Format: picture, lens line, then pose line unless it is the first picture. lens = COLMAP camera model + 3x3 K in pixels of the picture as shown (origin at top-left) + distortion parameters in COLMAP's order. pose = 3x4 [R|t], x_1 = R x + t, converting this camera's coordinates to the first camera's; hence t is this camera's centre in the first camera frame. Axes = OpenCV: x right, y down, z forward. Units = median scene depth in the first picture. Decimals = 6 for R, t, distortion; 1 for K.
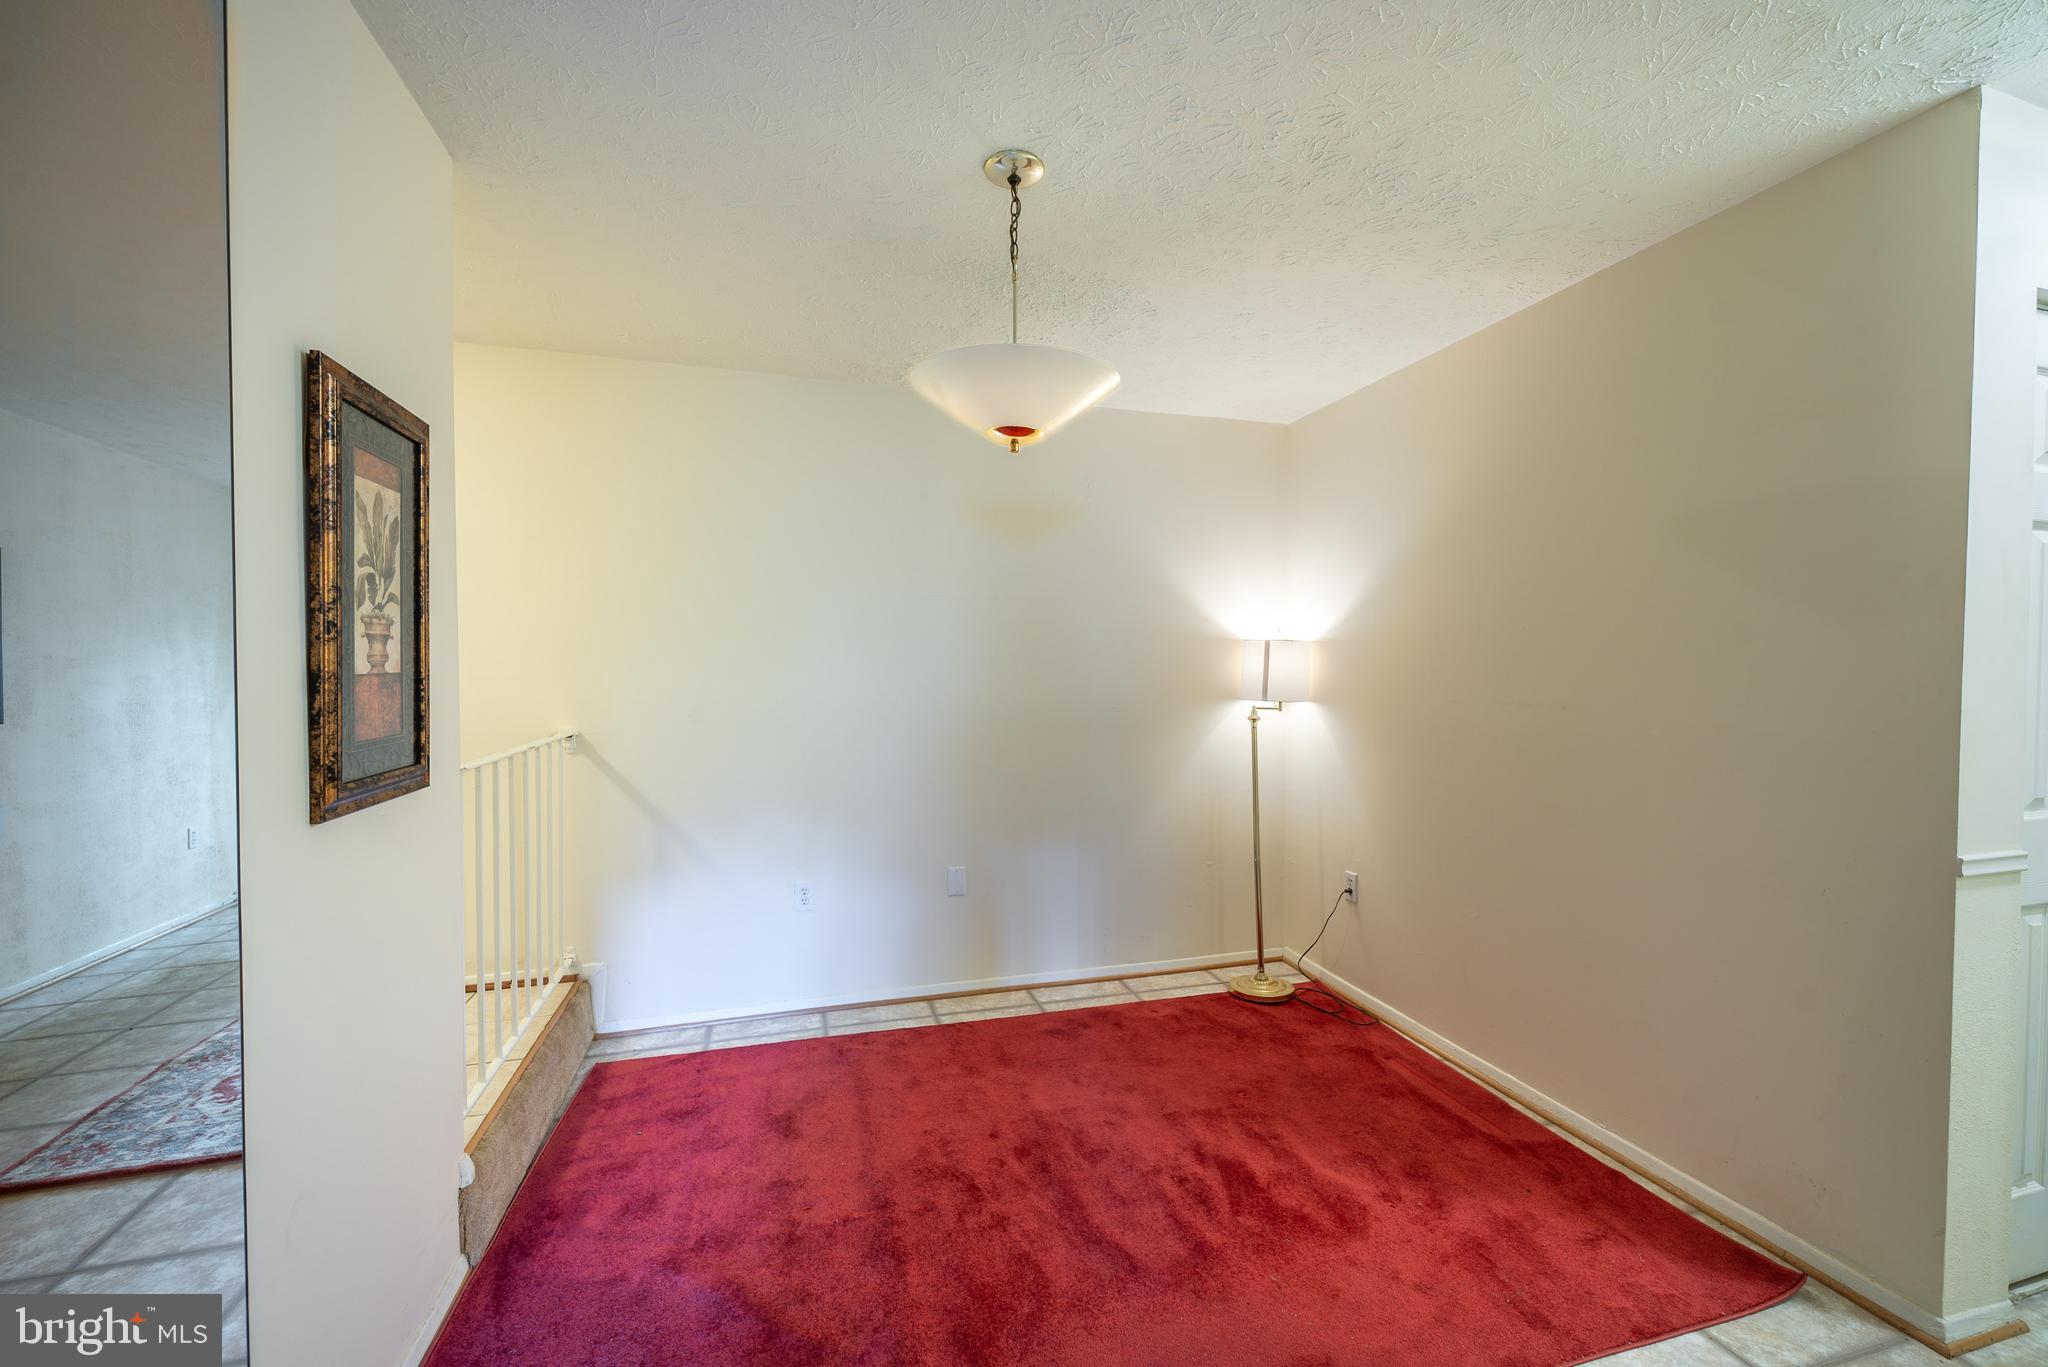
lens RADIAL K [[833.7, 0, 1021.0], [0, 833.7, 682.4], [0, 0, 1]] dist [0.001683, -0.000288]
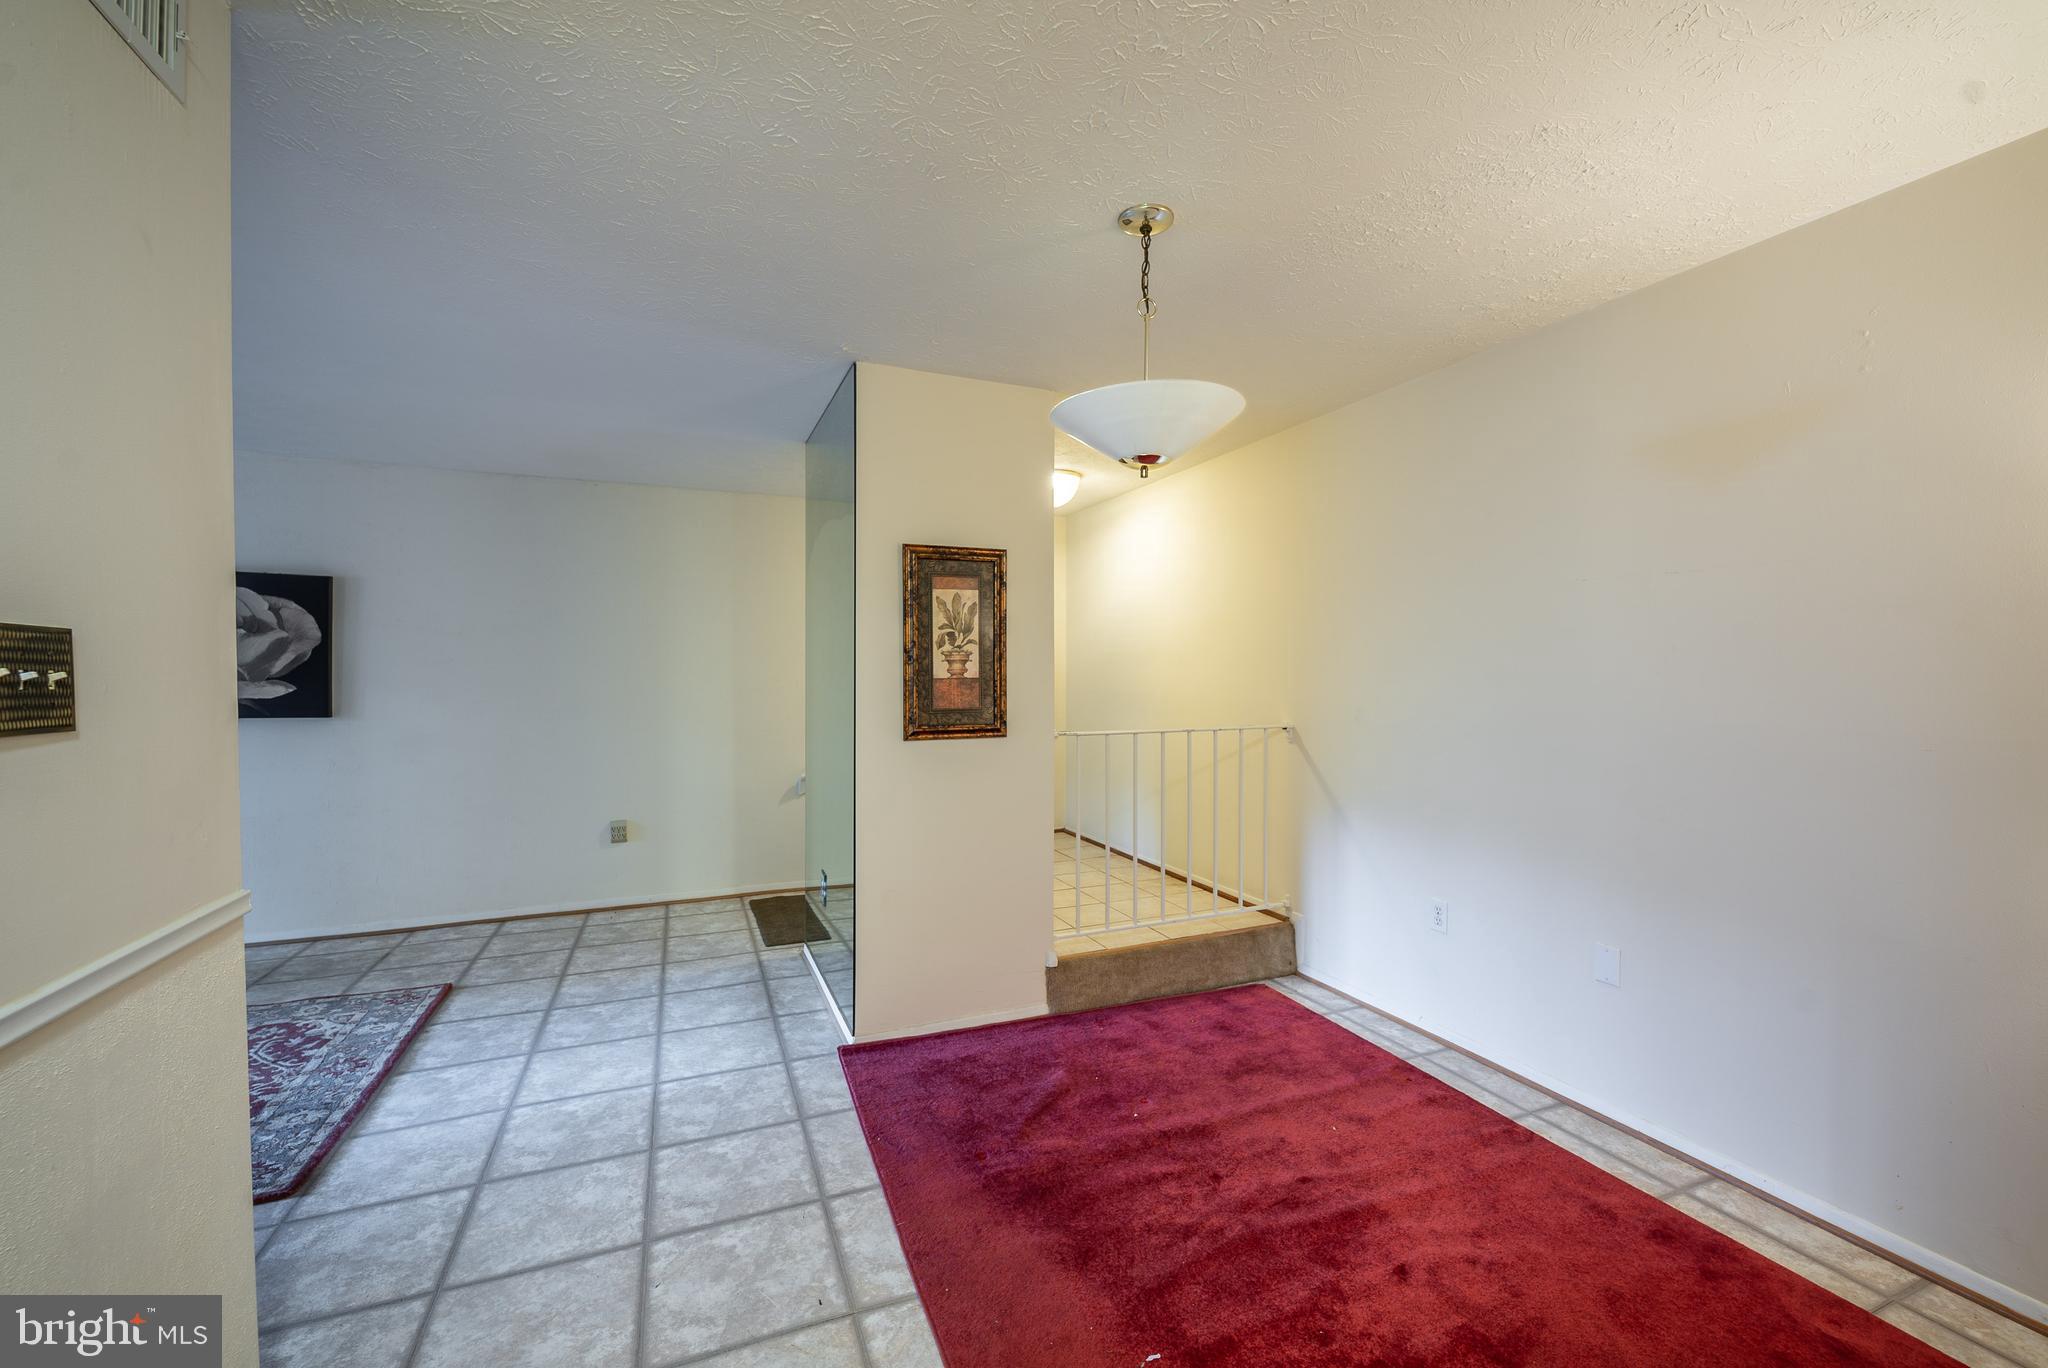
lens RADIAL K [[833.7, 0, 1021.8], [0, 833.7, 676.9], [0, 0, 1]] dist [0.001683, -0.000288]
pose [[0.109819, 0.003187, -0.993946, 0.705823], [-0.014929, 0.999887, 0.001557, -0.009707], [0.993839, 0.014667, 0.109855, 0.476700]]
